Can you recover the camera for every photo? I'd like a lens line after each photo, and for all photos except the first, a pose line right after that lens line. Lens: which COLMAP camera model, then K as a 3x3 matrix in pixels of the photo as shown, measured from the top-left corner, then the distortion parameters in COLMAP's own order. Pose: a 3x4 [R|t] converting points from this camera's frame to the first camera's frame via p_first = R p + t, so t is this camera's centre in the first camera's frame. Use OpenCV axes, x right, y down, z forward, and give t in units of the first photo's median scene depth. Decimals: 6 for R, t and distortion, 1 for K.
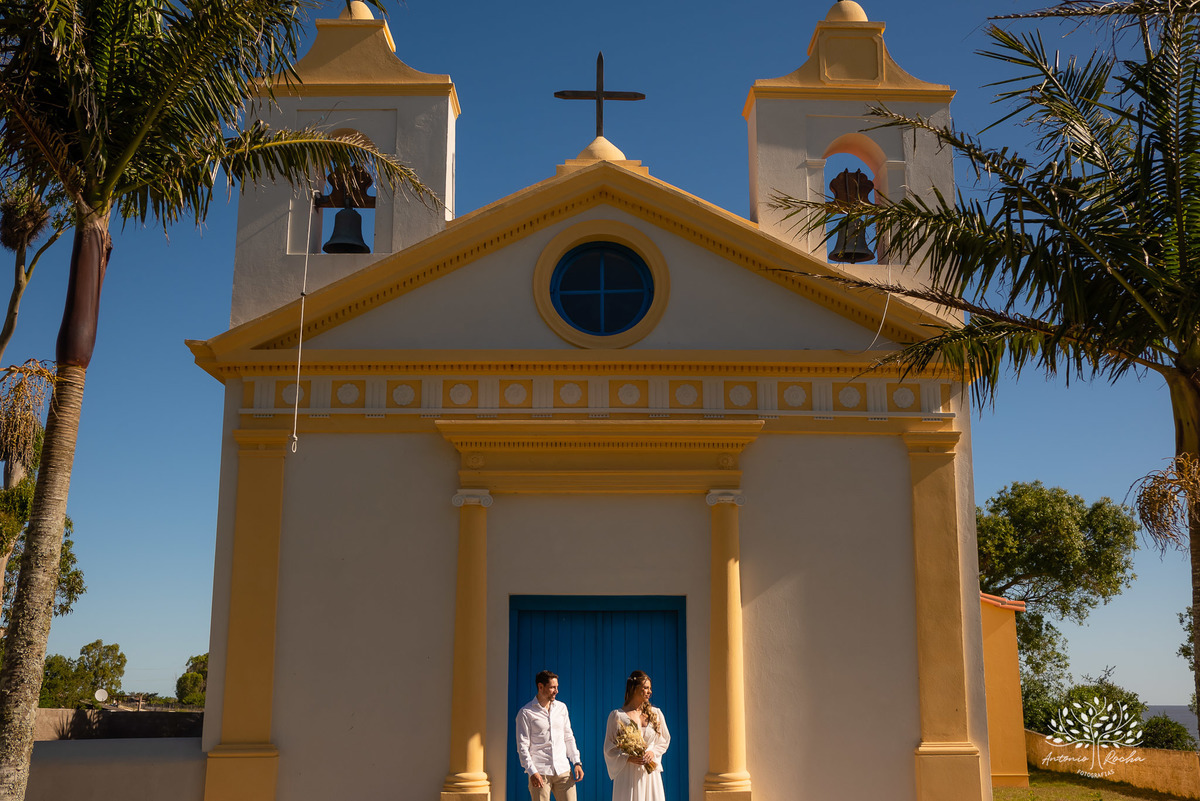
lens RADIAL K [[1204.0, 0, 626.4], [0, 1204.0, 381.8], [0, 0, 1]] dist [-0.035581, 0.167772]
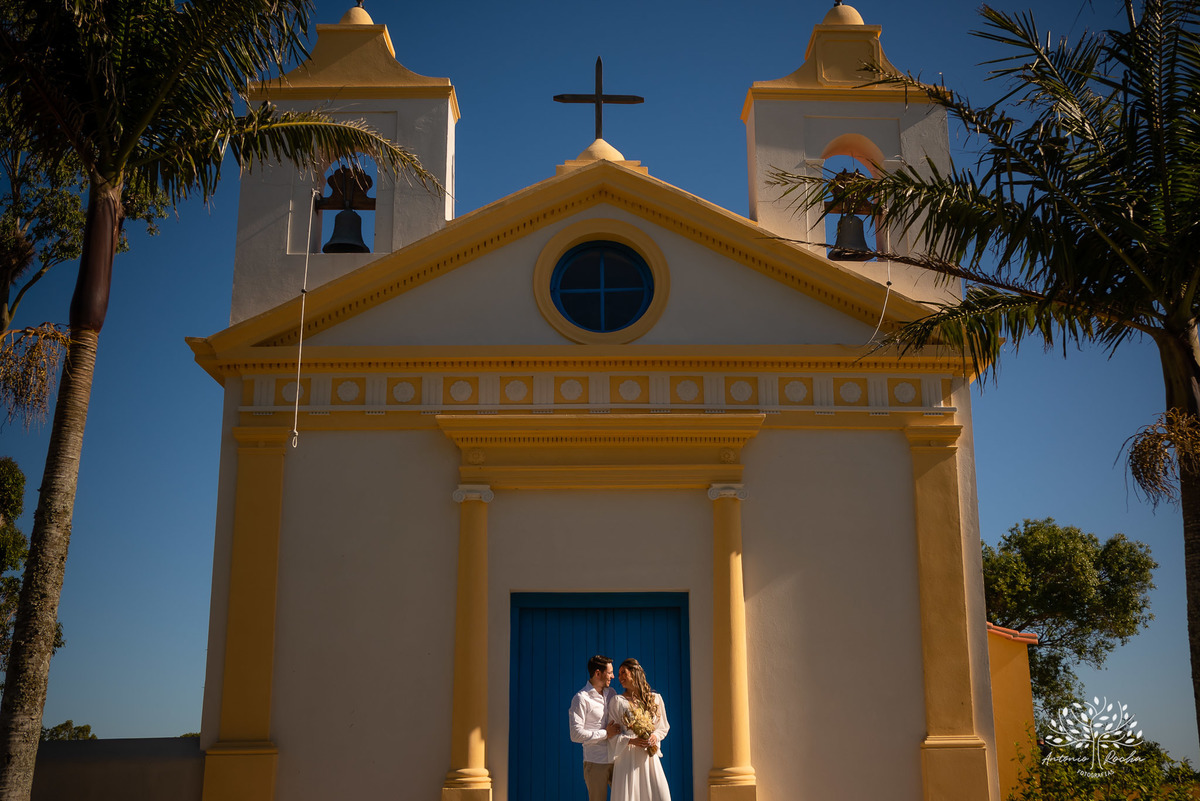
lens RADIAL K [[1264.1, 0, 629.5], [0, 1264.1, 401.3], [0, 0, 1]] dist [-0.036913, 0.178324]
pose [[0.999974, -0.005855, 0.004105, -0.002426], [0.006025, 0.999076, -0.042547, 0.064672], [-0.003852, 0.042571, 0.999086, -0.047229]]
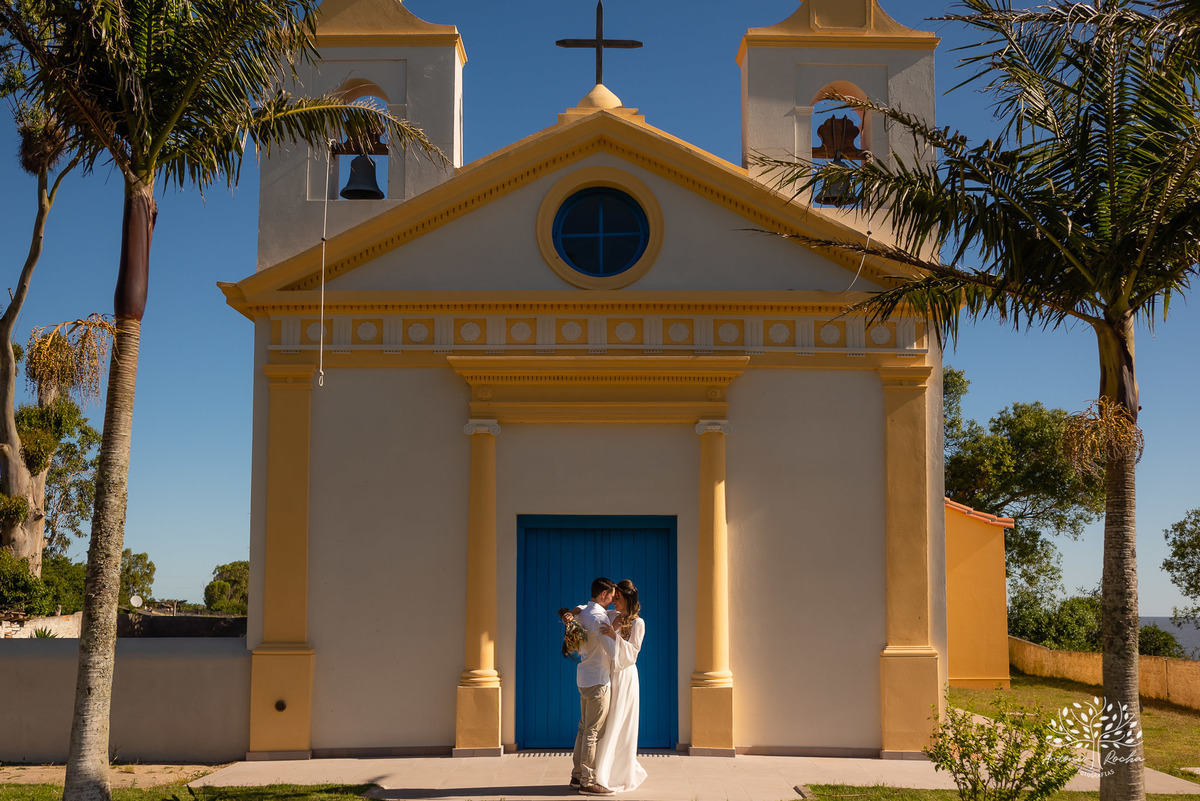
lens RADIAL K [[1232.1, 0, 619.8], [0, 1232.1, 432.7], [0, 0, 1]] dist [-0.037420, 0.181982]
pose [[0.999731, 0.001989, -0.023122, 0.023020], [0.000693, 0.993315, 0.115437, -0.027420], [0.023197, -0.115422, 0.993046, -0.111401]]
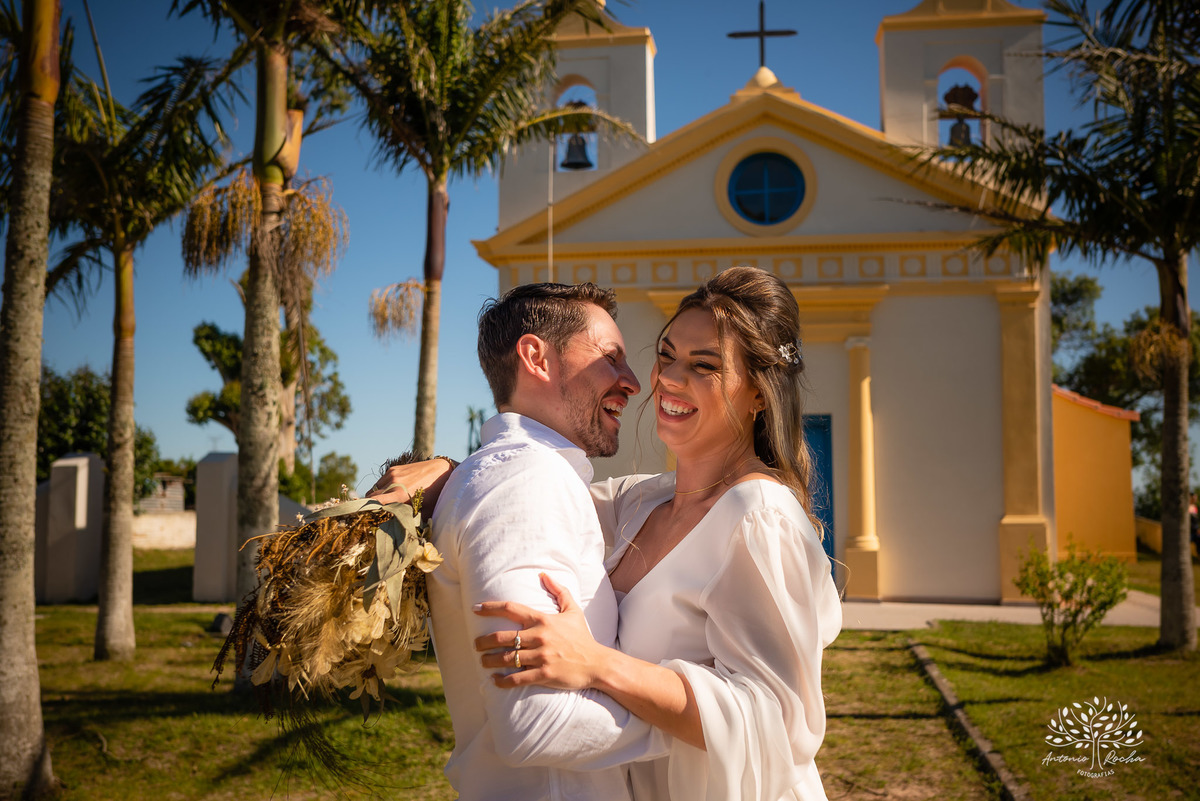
lens RADIAL K [[1204.0, 0, 626.4], [0, 1204.0, 381.8], [0, 0, 1]] dist [-0.035581, 0.167772]
pose [[0.988922, -0.015027, -0.147672, 0.020718], [0.037669, 0.987701, 0.151751, -0.076636], [0.143575, -0.155632, 0.977325, -0.375852]]
